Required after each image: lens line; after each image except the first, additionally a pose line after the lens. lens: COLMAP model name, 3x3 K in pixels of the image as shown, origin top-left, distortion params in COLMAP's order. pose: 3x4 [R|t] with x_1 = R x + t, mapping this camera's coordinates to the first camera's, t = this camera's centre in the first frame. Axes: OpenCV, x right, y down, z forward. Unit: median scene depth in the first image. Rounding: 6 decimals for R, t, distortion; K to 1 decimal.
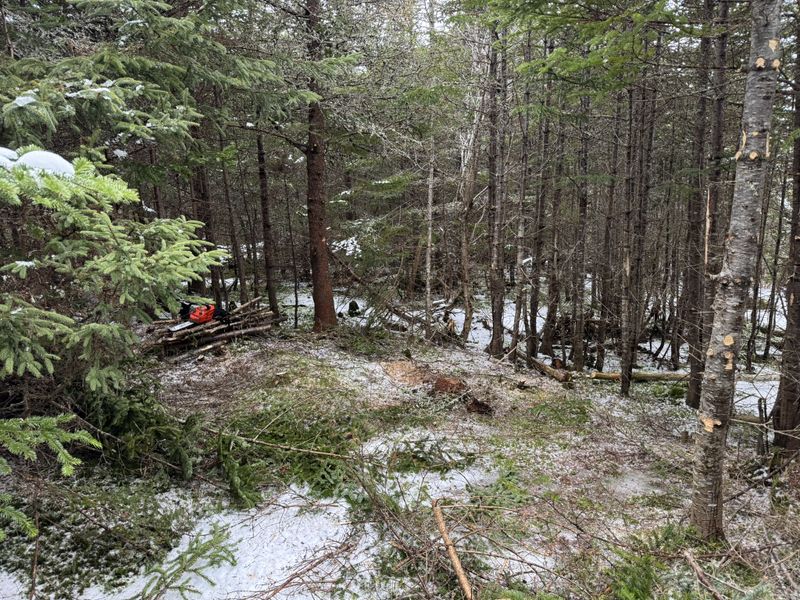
lens RADIAL K [[559.8, 0, 403.9], [0, 559.8, 299.9], [0, 0, 1]] dist [0.118225, -0.085666]
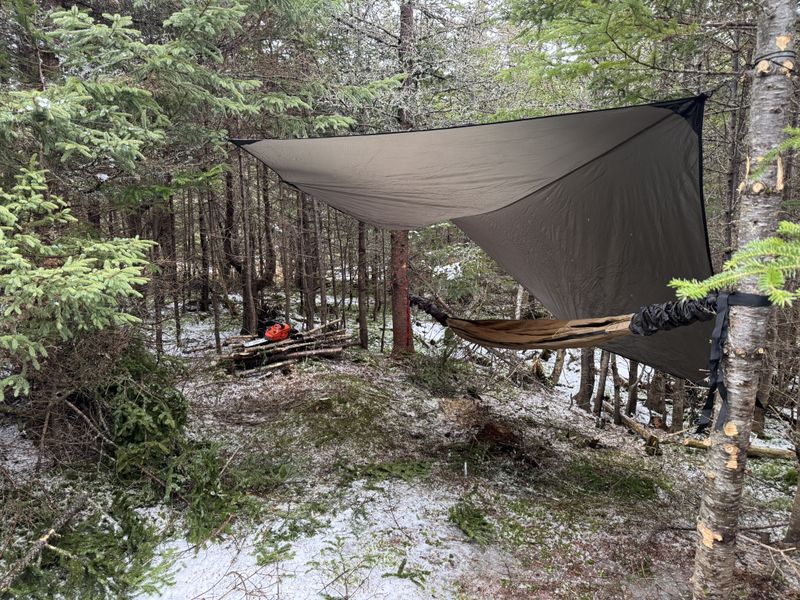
lens RADIAL K [[558.2, 0, 404.5], [0, 558.2, 298.2], [0, 0, 1]] dist [0.084452, -0.069206]
pose [[0.961139, 0.061693, -0.269084, 0.153505], [-0.074093, 0.996595, -0.036164, -0.018837], [0.265937, 0.054696, 0.962437, 0.071349]]
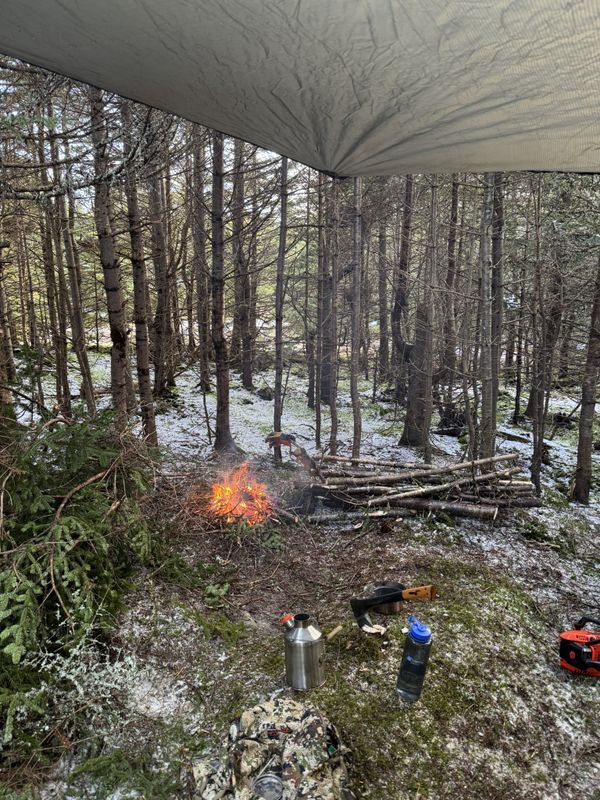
lens RADIAL K [[568.0, 0, 300.0], [0, 568.0, 400.0], [0, 0, 1]] dist [0.002067, -0.002691]
pose [[0.570198, 0.174012, -0.802866, 0.096907], [-0.171852, 0.980951, 0.090560, -0.088705], [0.803331, 0.086337, 0.589241, 0.575334]]
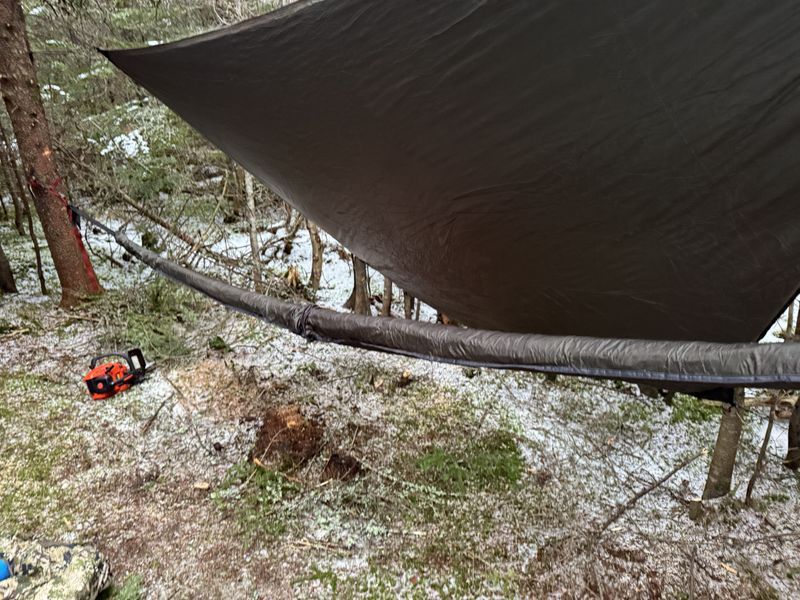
lens RADIAL K [[568.0, 0, 401.3], [0, 568.0, 297.1], [0, 0, 1]] dist [0.002067, -0.002691]
pose [[0.967633, -0.103890, 0.229984, 0.067983], [0.055082, 0.976305, 0.209273, -0.080132], [-0.246275, -0.189832, 0.950427, 0.422960]]
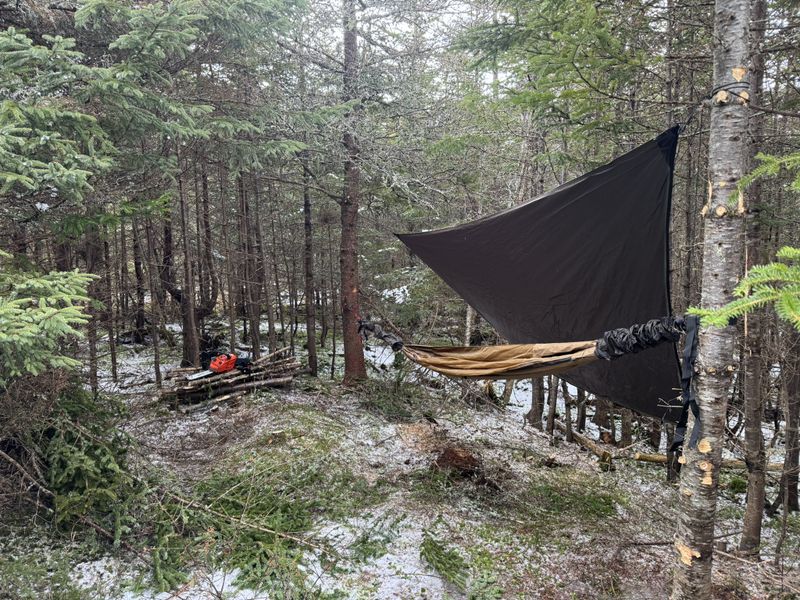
lens RADIAL K [[560.0, 0, 400.0], [0, 560.0, 300.0], [0, 0, 1]] dist [0.083290, -0.077772]
pose [[0.984198, 0.026300, -0.175110, 0.130359], [-0.040707, 0.996028, -0.079193, -0.021176], [0.172331, 0.085070, 0.981359, 0.074126]]
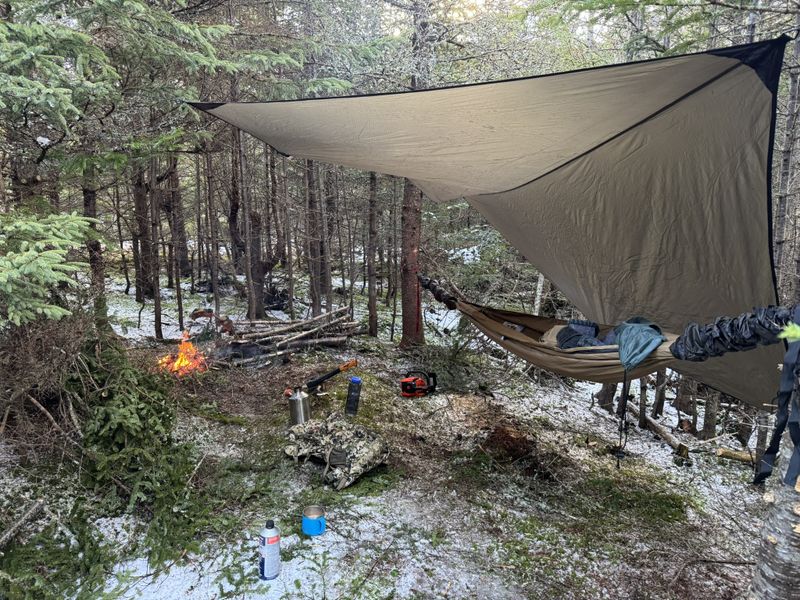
lens RADIAL K [[560.0, 0, 401.9], [0, 560.0, 302.3], [0, 0, 1]] dist [0.055825, -0.038218]
pose [[0.947211, 0.092175, -0.307076, 0.153702], [-0.094166, 0.995521, 0.008361, -0.034347], [0.306471, 0.020996, 0.951648, 0.150995]]
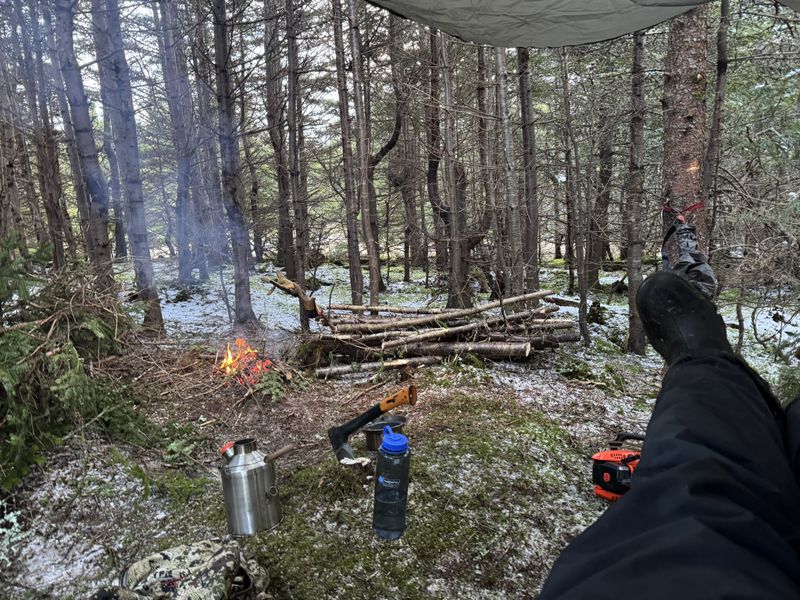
lens RADIAL K [[559.8, 0, 404.3], [0, 559.8, 290.5], [0, 0, 1]] dist [0.072904, -0.105372]
pose [[0.608032, 0.083402, -0.789520, 0.088220], [-0.111158, 0.993614, 0.019355, 0.002185], [0.786093, 0.075993, 0.613420, 0.701423]]
